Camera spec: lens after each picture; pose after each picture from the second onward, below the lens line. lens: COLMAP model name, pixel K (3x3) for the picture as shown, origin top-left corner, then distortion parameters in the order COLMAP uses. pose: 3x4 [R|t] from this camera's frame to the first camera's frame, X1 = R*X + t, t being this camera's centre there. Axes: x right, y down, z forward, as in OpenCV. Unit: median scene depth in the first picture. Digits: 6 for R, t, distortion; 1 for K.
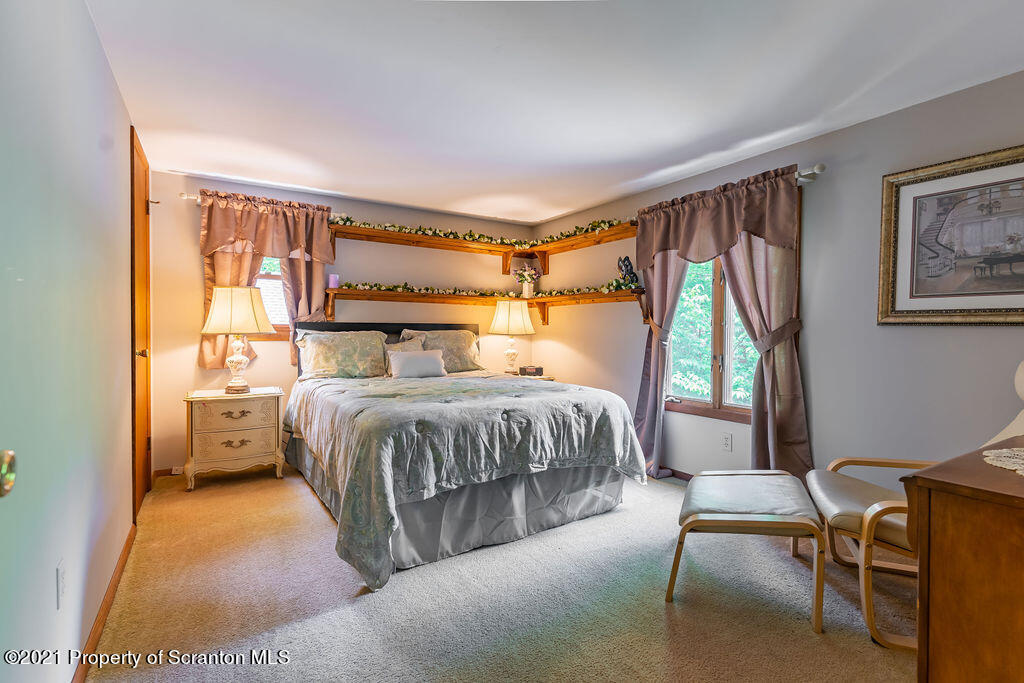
lens RADIAL K [[486.5, 0, 511.3], [0, 486.5, 340.8], [0, 0, 1]] dist [0.002602, 0.000836]
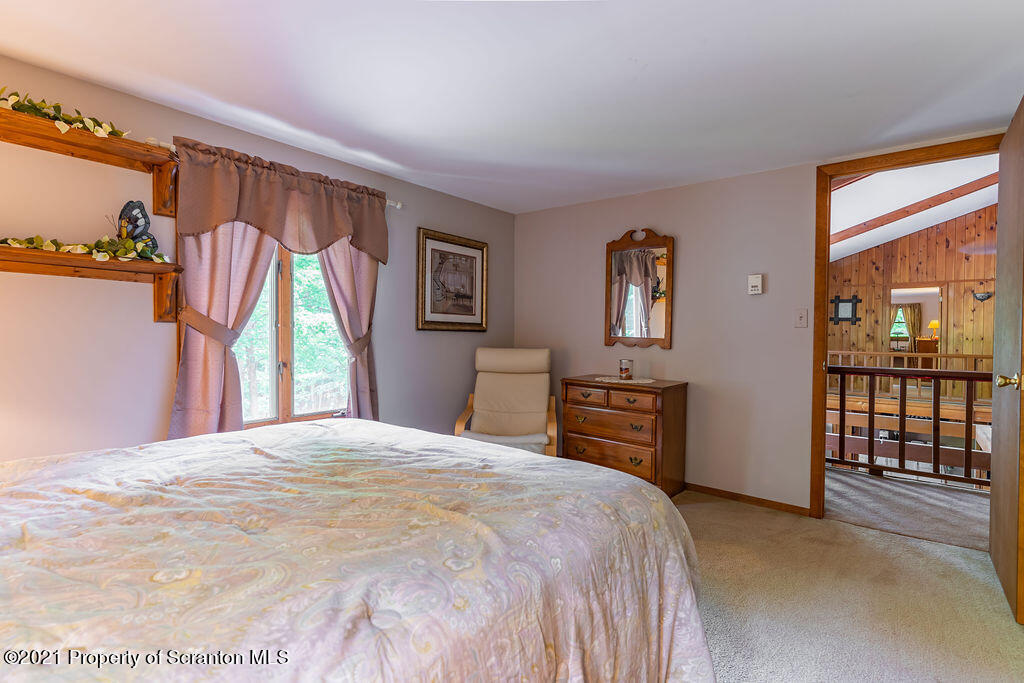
lens RADIAL K [[486.5, 0, 513.5], [0, 486.5, 339.4], [0, 0, 1]] dist [0.002602, 0.000836]
pose [[-0.329869, -0.018995, 0.943835, -0.705026], [0.010999, 0.999652, 0.023963, -0.037639], [-0.943962, 0.018286, -0.329546, 1.230131]]
